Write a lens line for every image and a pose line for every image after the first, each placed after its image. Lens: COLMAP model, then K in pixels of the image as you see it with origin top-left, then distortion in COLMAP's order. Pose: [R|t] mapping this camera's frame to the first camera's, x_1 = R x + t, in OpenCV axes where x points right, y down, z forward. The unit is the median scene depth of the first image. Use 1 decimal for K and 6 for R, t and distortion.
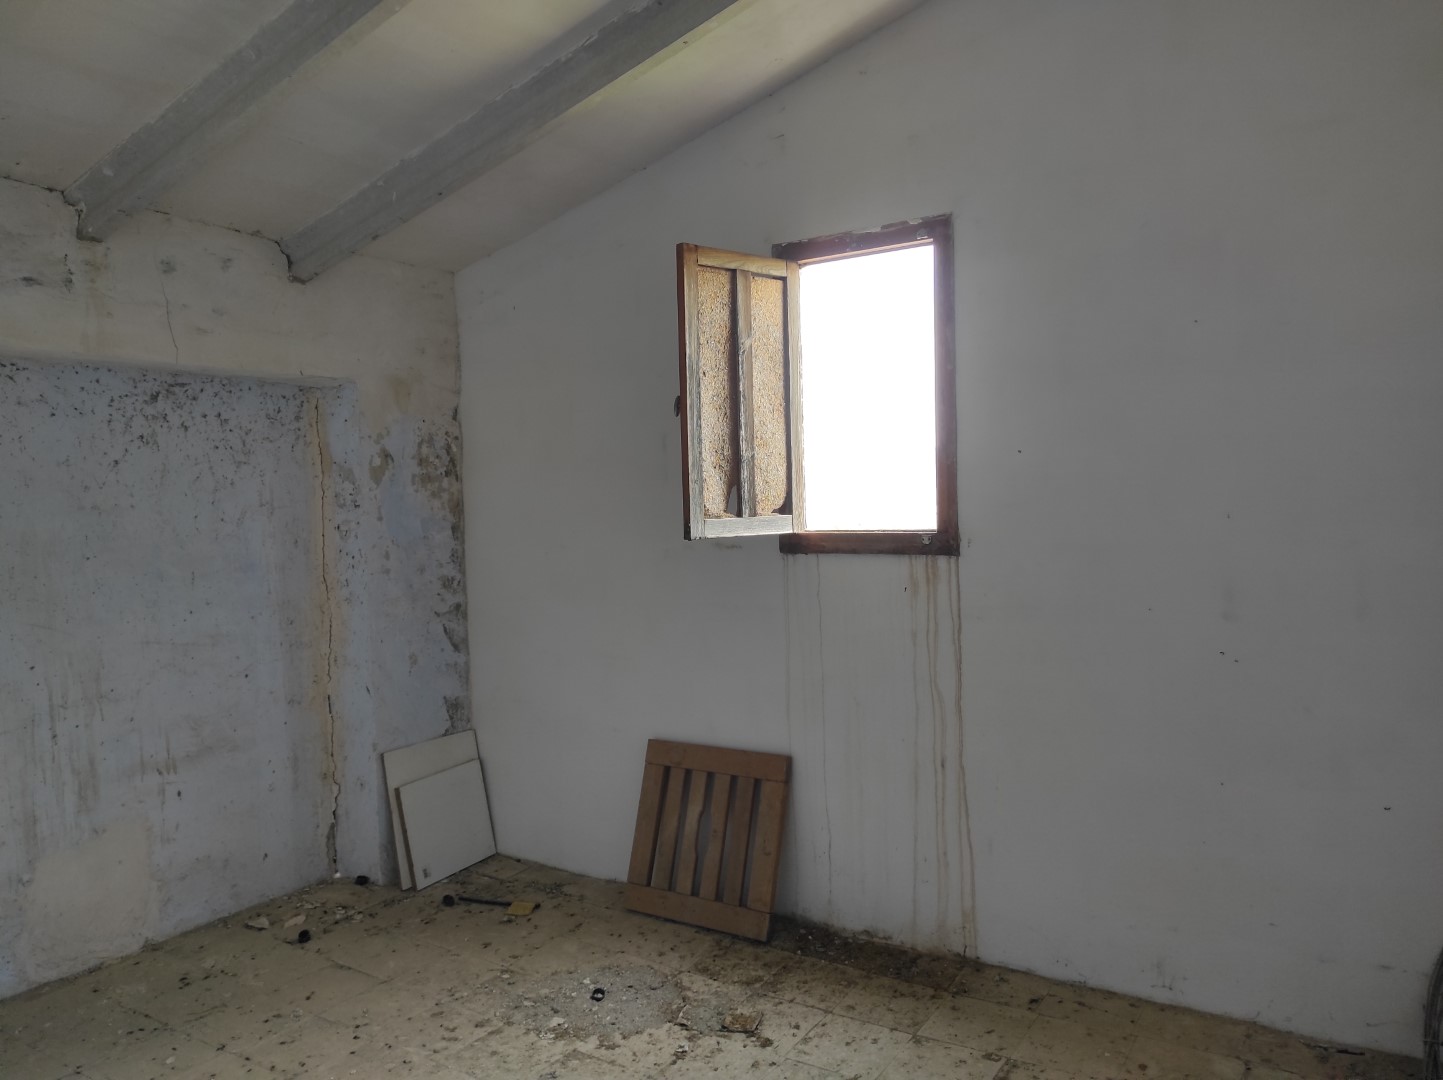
lens RADIAL K [[1075.3, 0, 721.5], [0, 1075.3, 540.0], [0, 0, 1]] dist [0.083066, -0.074436]
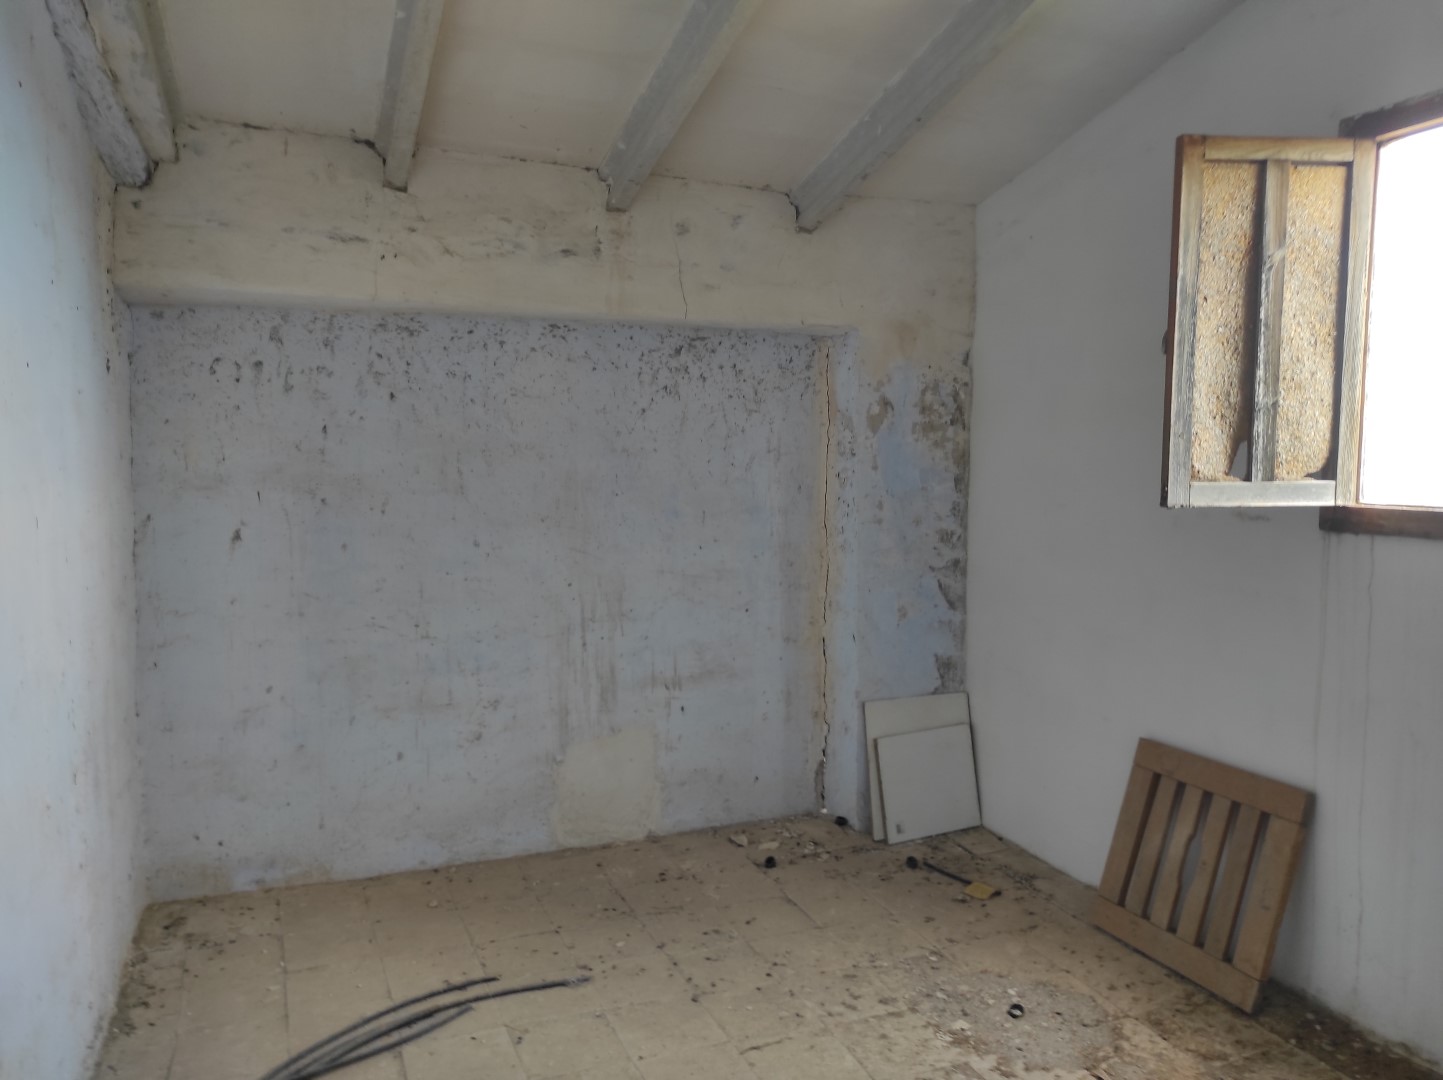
lens RADIAL K [[1075.3, 0, 721.5], [0, 1075.3, 540.0], [0, 0, 1]] dist [0.083066, -0.074436]
pose [[0.828997, 0.072123, -0.554582, 0.136999], [-0.044074, 0.996991, 0.063776, -0.011916], [0.557513, -0.028428, 0.829681, 0.118084]]
